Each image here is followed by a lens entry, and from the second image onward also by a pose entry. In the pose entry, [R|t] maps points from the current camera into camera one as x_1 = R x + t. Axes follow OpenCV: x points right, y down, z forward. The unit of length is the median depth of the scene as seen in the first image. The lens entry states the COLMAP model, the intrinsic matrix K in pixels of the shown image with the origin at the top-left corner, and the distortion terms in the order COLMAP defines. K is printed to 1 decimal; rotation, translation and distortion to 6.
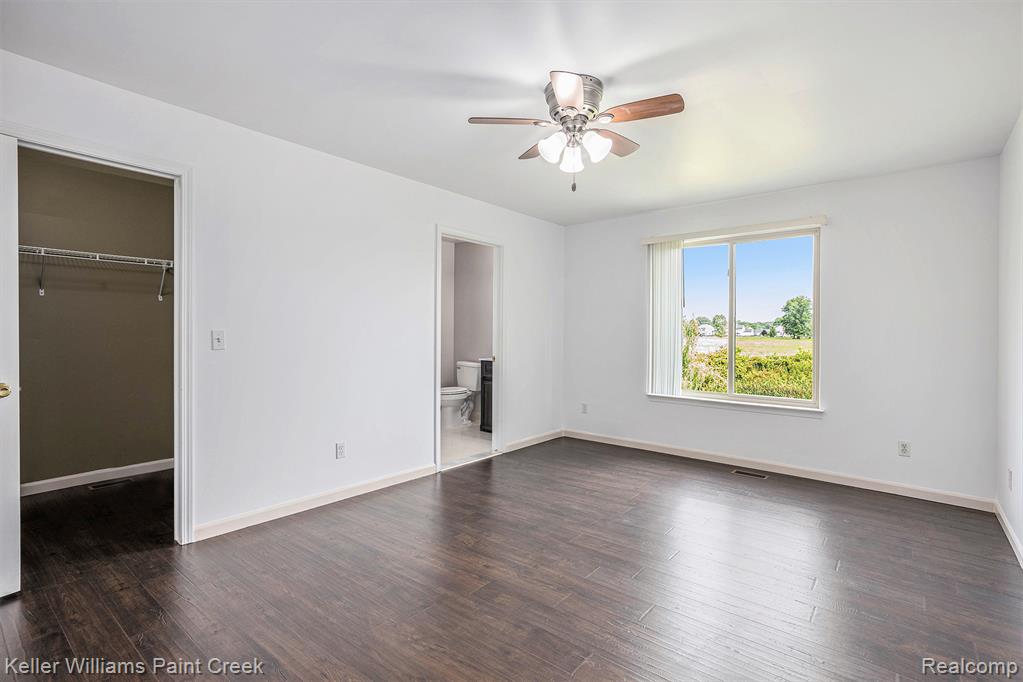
lens RADIAL K [[487.4, 0, 511.3], [0, 487.4, 337.5], [0, 0, 1]] dist [-0.002520, 0.004518]
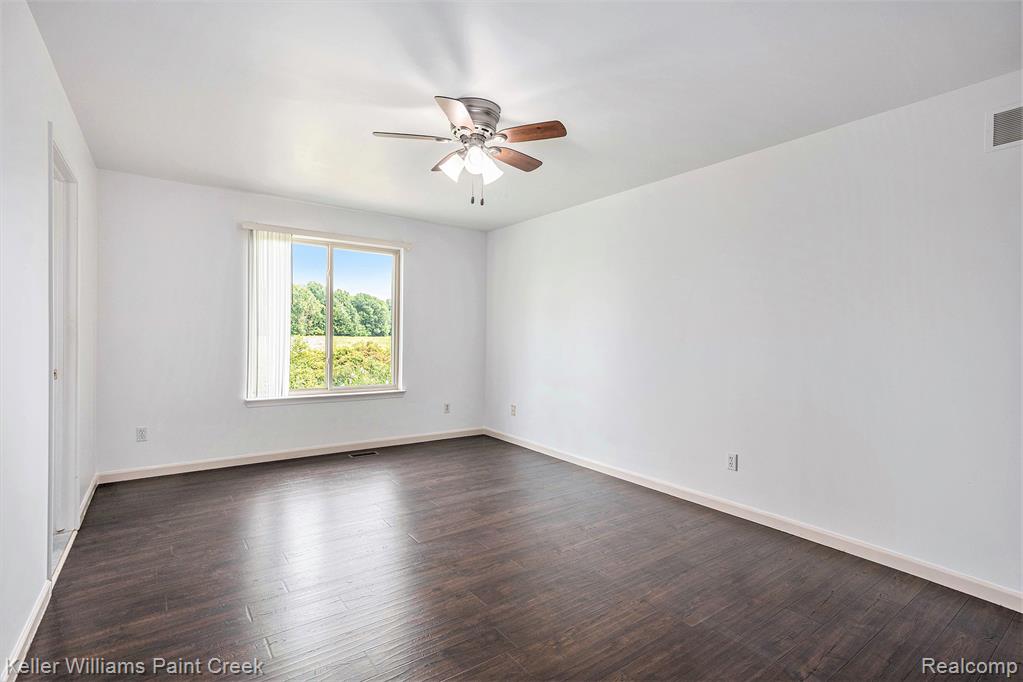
lens RADIAL K [[487.4, 0, 515.9], [0, 487.4, 341.6], [0, 0, 1]] dist [-0.002520, 0.004518]
pose [[0.219628, -0.023619, 0.975298, -0.550933], [-0.008591, 0.999621, 0.026143, -0.019295], [-0.975546, -0.014121, 0.219342, 0.395707]]
